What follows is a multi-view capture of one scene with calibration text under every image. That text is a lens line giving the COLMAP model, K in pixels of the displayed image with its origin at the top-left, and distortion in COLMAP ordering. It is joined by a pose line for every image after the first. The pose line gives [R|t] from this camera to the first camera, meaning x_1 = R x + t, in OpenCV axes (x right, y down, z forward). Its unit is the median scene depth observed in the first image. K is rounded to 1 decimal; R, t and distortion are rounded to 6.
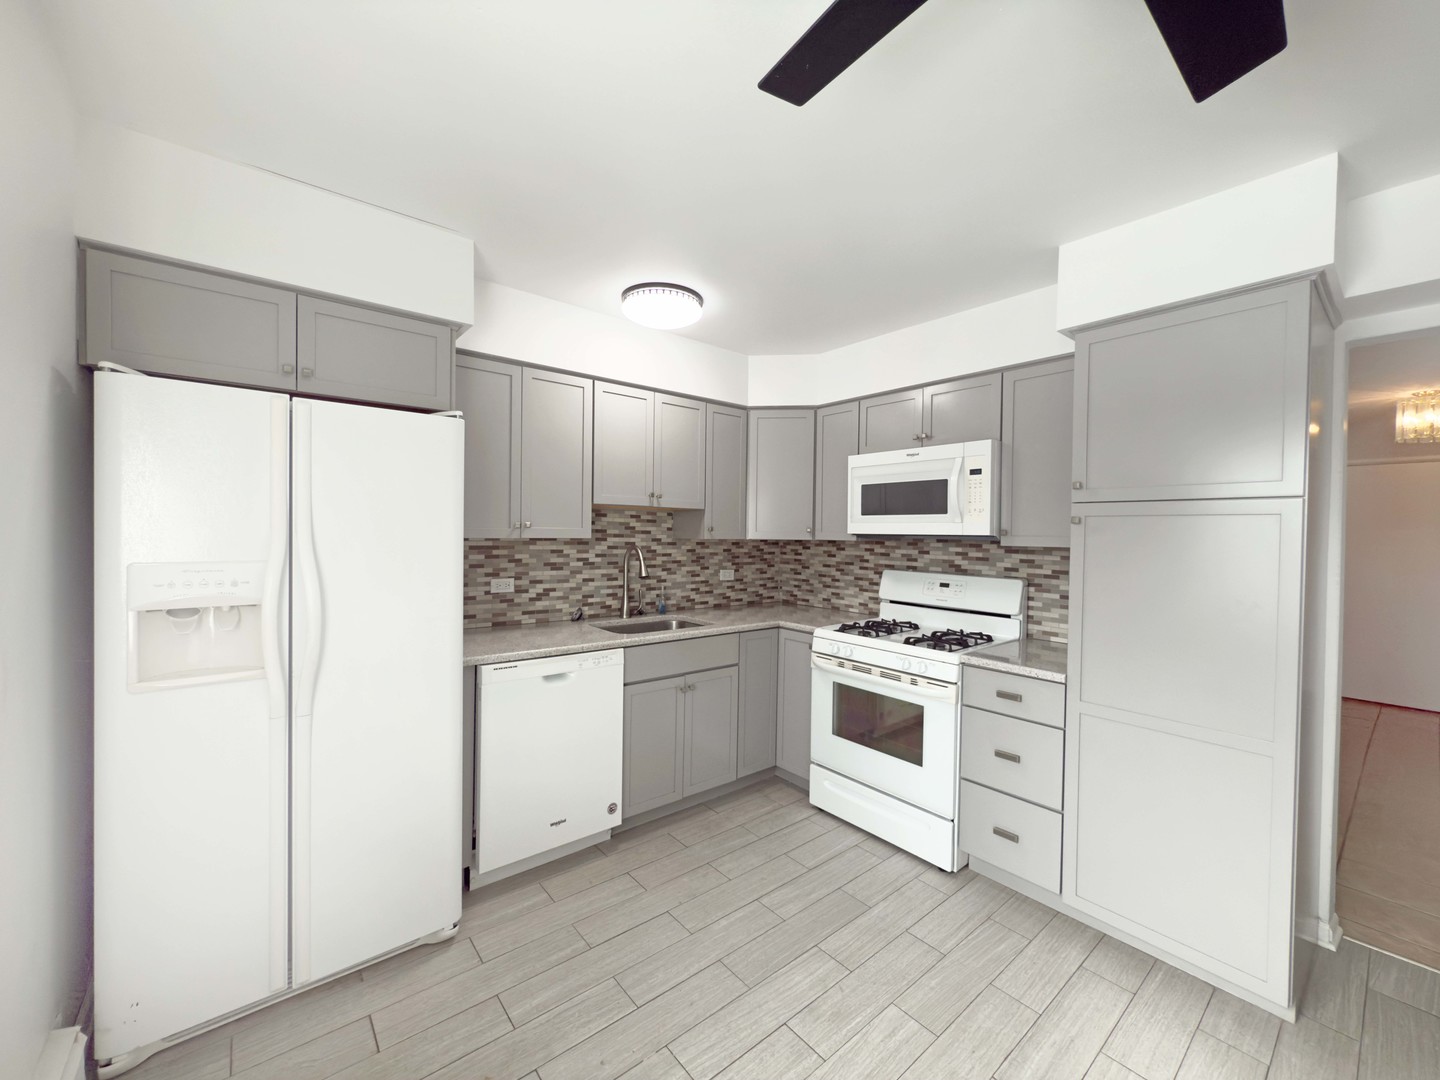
lens RADIAL K [[571.9, 0, 720.0], [0, 571.9, 540.0], [0, 0, 1]] dist [-0.001685, -0.000395]
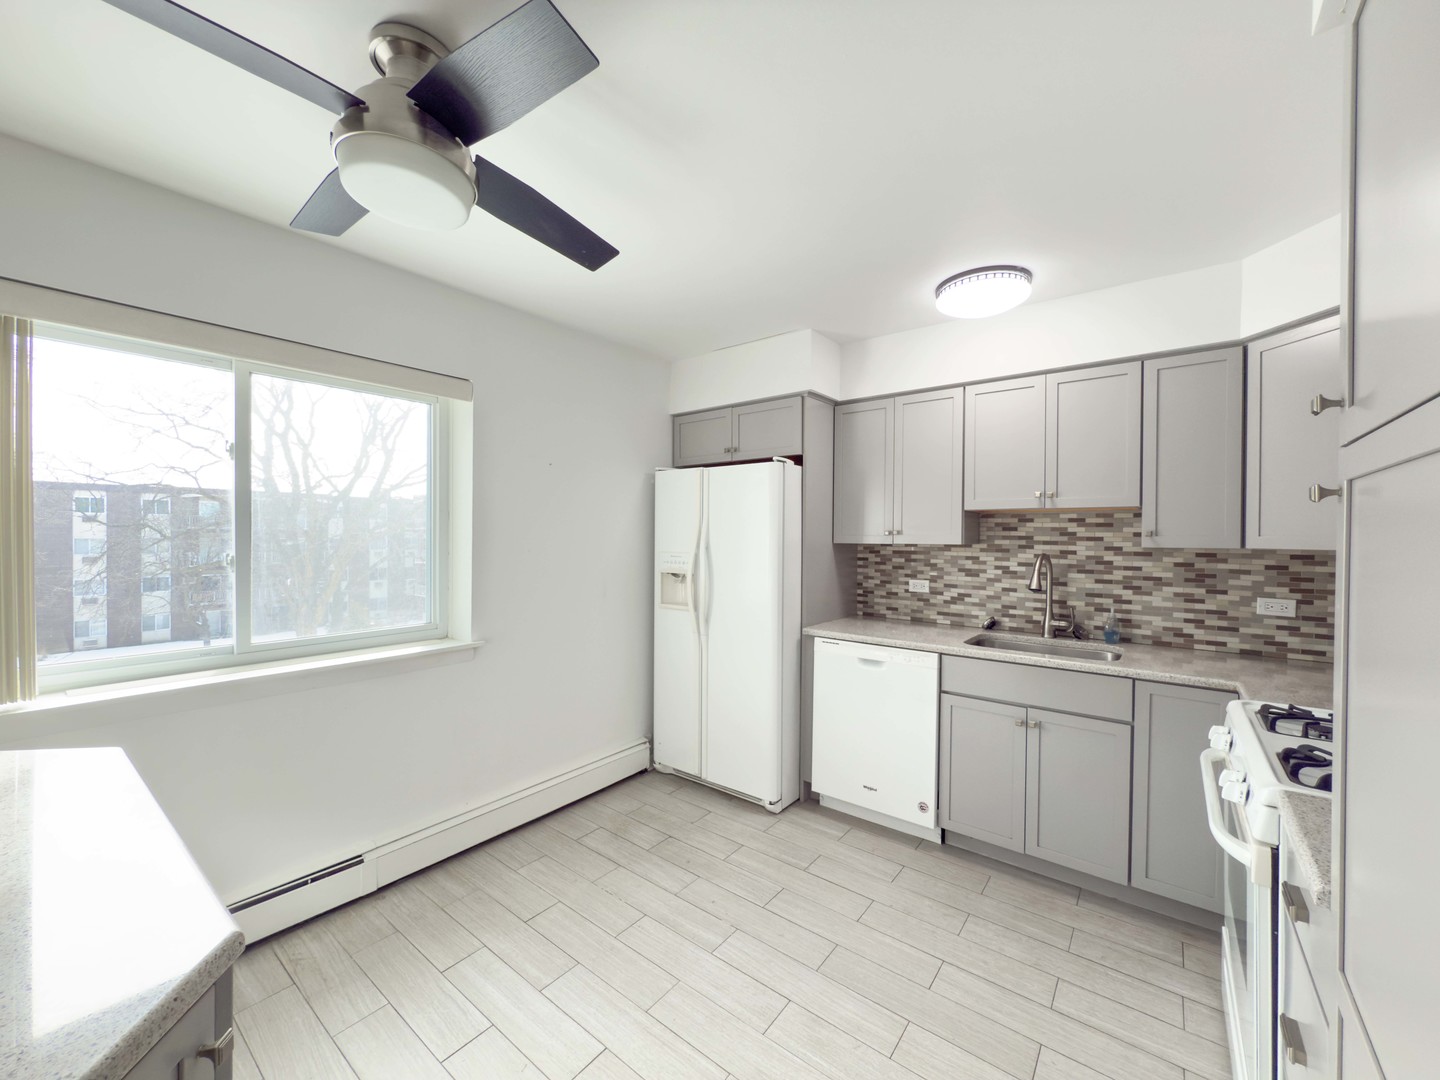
lens RADIAL K [[570.3, 0, 720.0], [0, 570.3, 540.0], [0, 0, 1]] dist [0.001486, -0.000013]
pose [[0.216207, -0.005438, -0.976332, 0.592358], [-0.015832, 0.999833, -0.009075, 0.004047], [0.976219, 0.017419, 0.216085, 0.333657]]
